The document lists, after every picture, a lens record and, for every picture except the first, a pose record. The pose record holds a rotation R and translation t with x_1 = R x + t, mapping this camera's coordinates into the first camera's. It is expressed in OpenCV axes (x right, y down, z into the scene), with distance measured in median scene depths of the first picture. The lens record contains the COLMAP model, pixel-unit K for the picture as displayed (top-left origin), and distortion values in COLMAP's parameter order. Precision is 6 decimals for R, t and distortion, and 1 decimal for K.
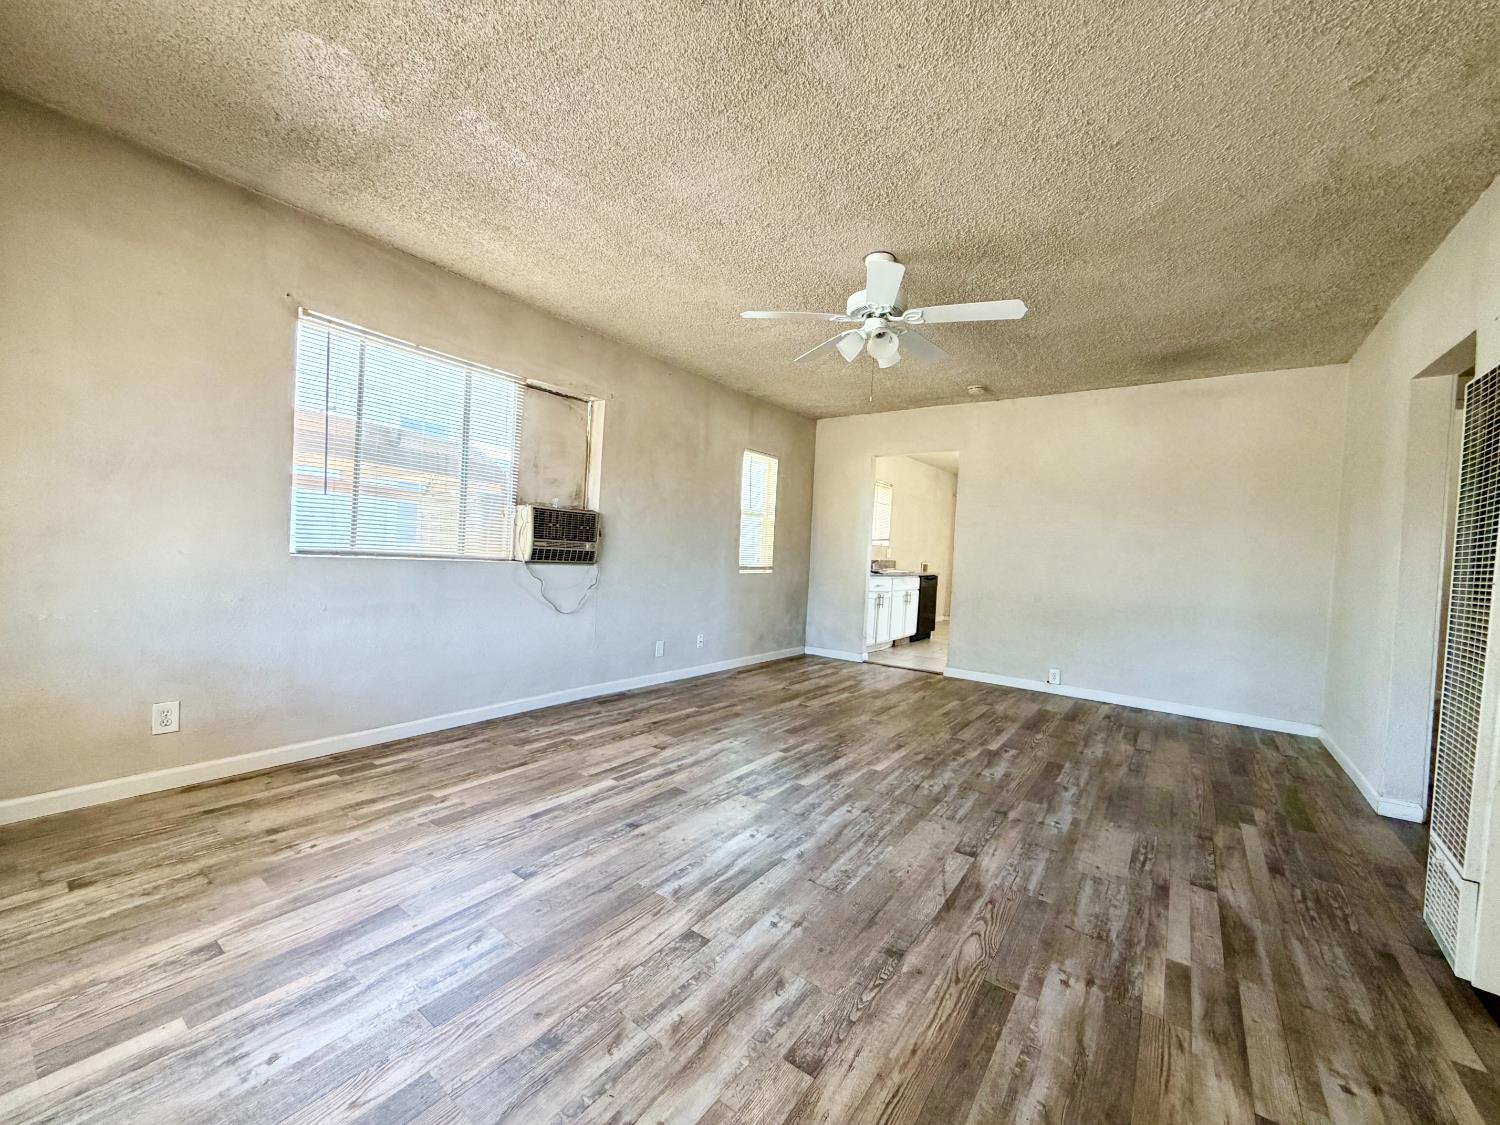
lens RADIAL K [[600.4, 0, 746.4], [0, 600.4, 563.5], [0, 0, 1]] dist [-0.000686, -0.000141]
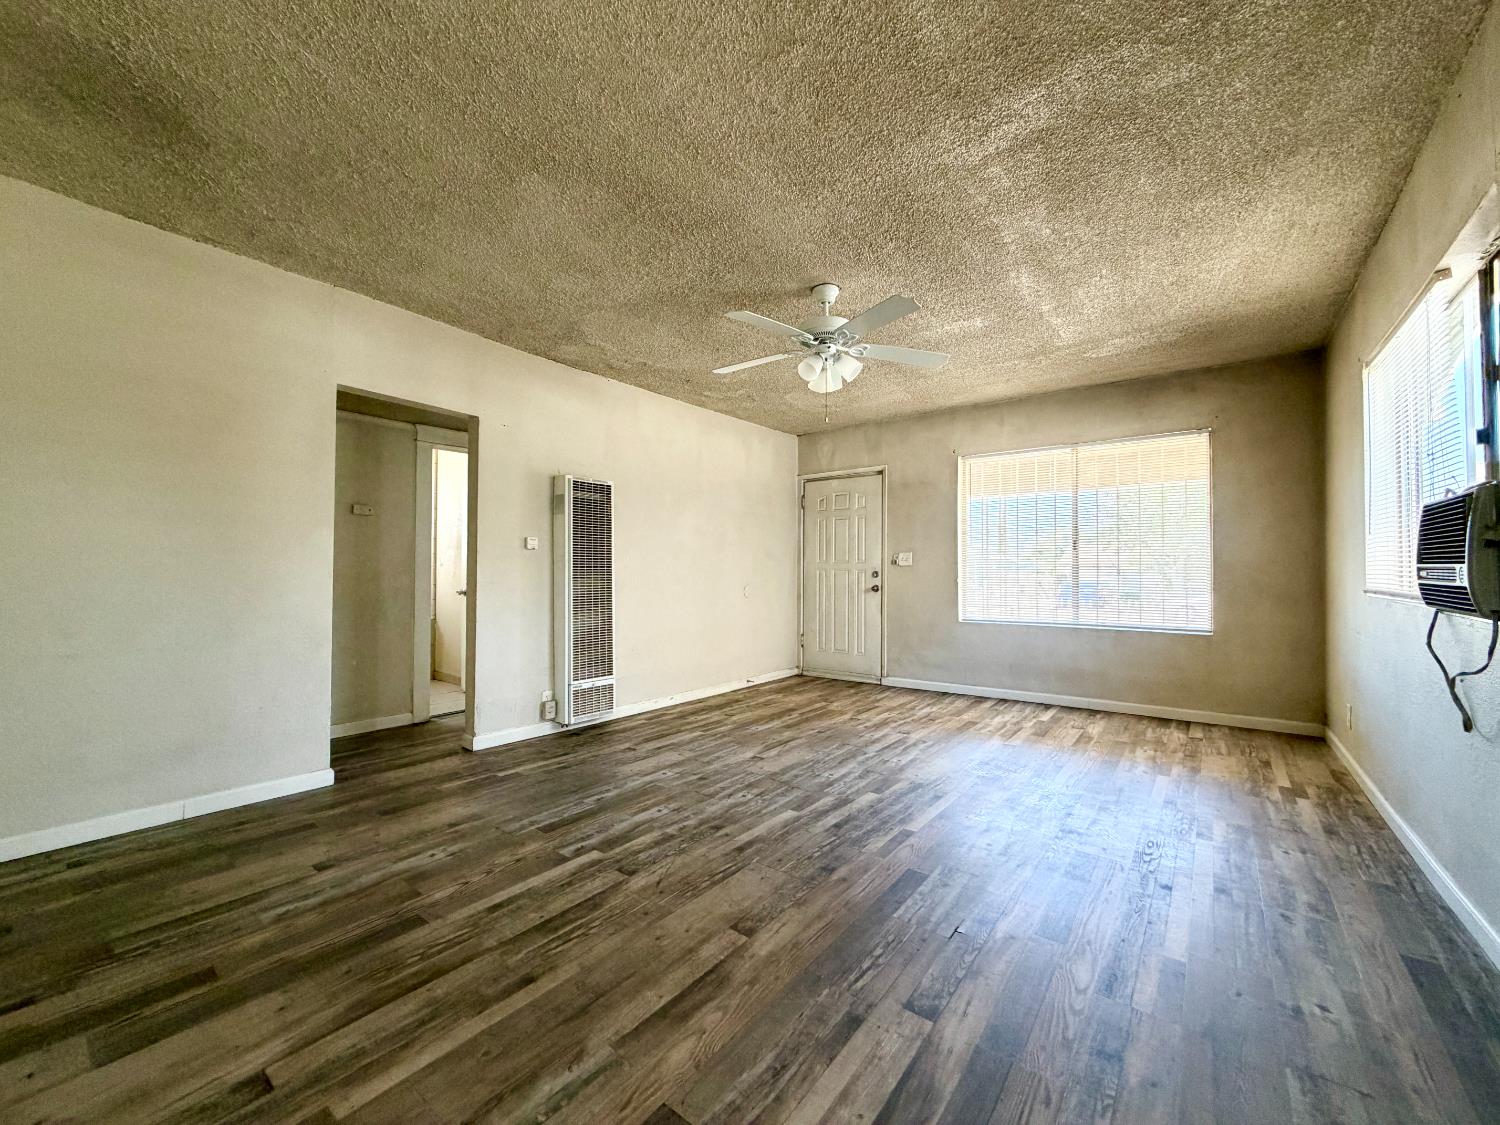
lens RADIAL K [[600.4, 0, 746.4], [0, 600.4, 563.5], [0, 0, 1]] dist [-0.000686, -0.000141]
pose [[-0.998315, -0.049095, 0.030943, 0.294824], [-0.048935, 0.998785, 0.005903, -0.020265], [-0.031196, 0.004378, -0.999504, 2.009483]]
